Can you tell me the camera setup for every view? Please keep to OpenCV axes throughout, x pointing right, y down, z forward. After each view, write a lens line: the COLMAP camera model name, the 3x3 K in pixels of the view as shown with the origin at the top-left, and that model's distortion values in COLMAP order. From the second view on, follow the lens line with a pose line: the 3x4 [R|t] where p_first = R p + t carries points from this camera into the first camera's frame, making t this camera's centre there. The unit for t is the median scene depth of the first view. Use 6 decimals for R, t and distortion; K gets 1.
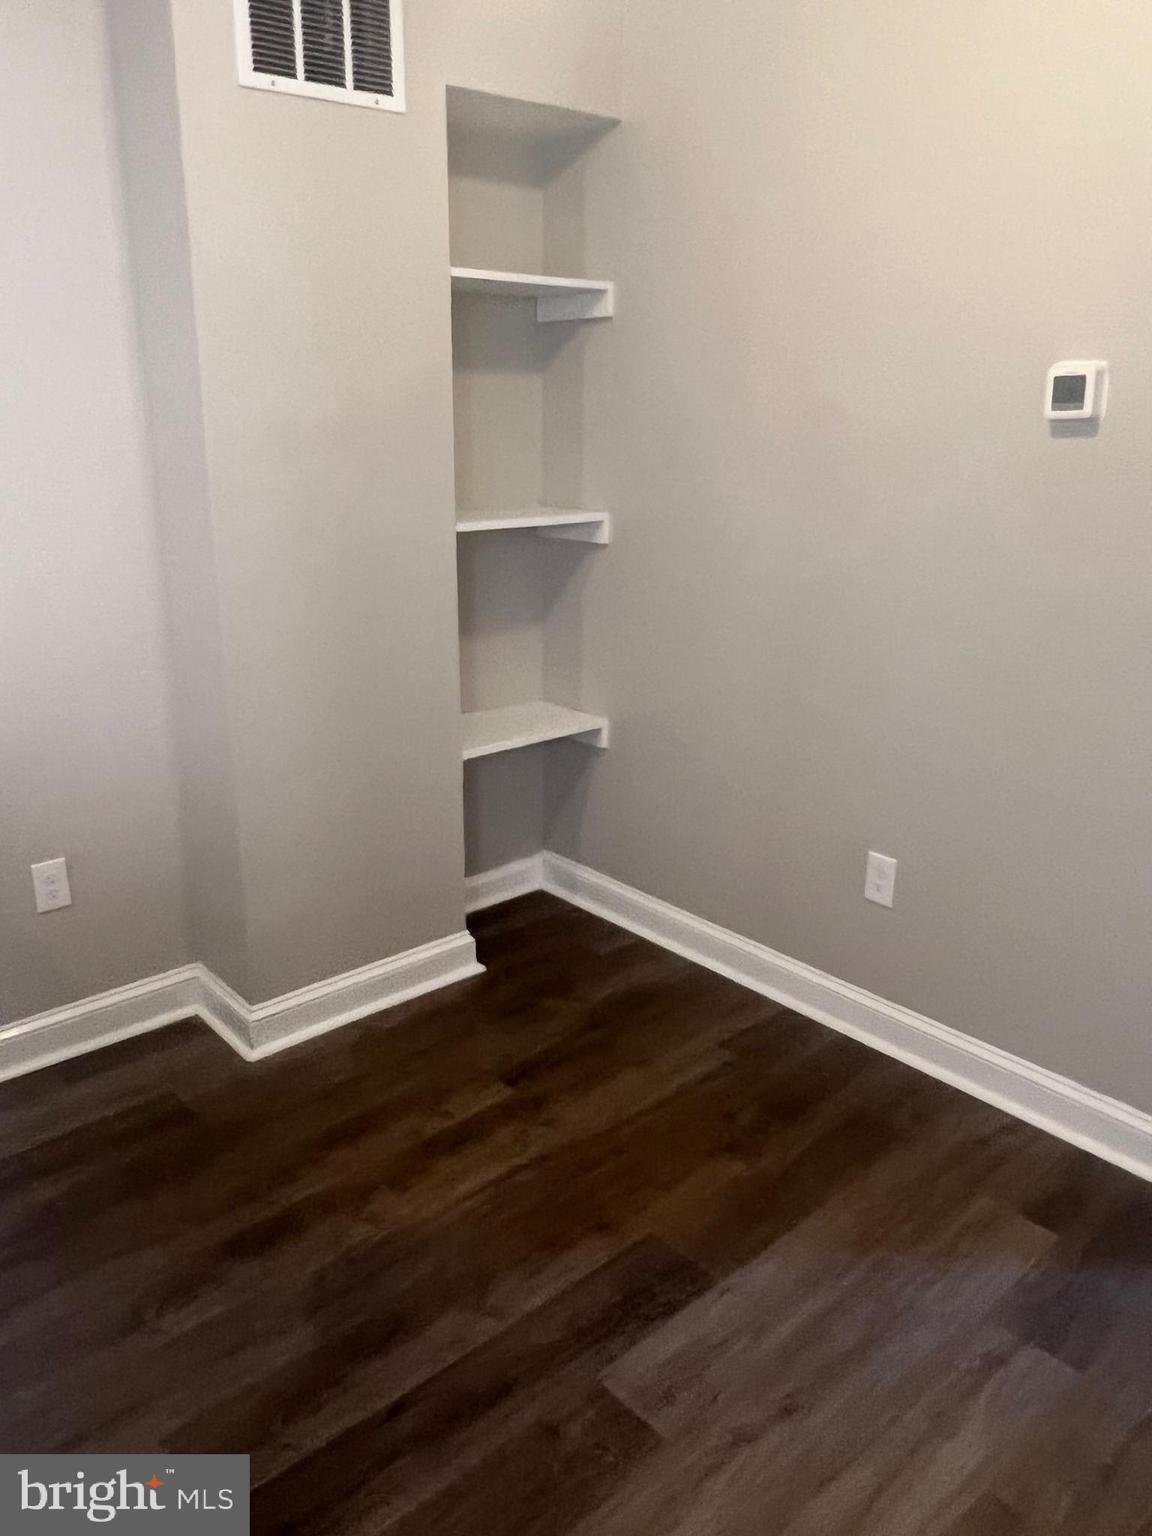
lens RADIAL K [[1167.9, 0, 572.8], [0, 1167.9, 759.2], [0, 0, 1]] dist [0.019492, 0.000085]
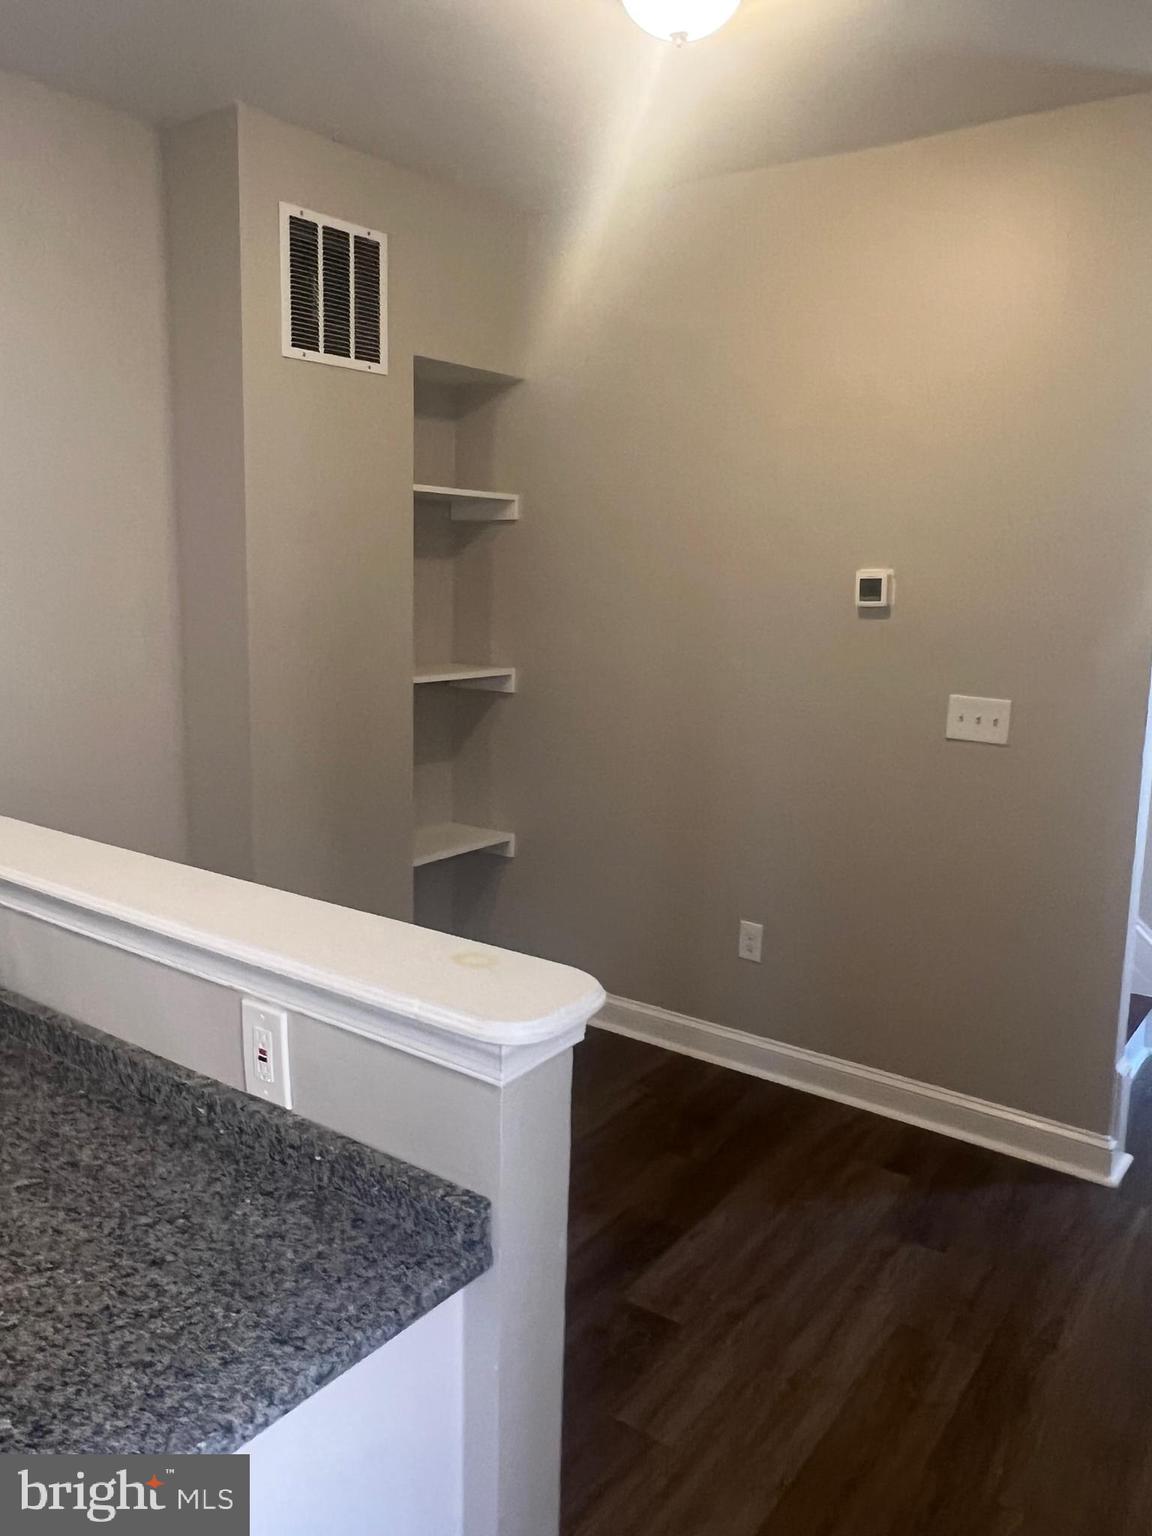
lens RADIAL K [[1150.9, 0, 576.0], [0, 1150.9, 768.0], [0, 0, 1]] dist [-0.000733, -0.000139]
pose [[0.974599, -0.018224, 0.223213, -0.238454], [0.045248, 0.992152, -0.116562, 0.056162], [-0.219337, 0.123701, 0.967775, -0.262160]]
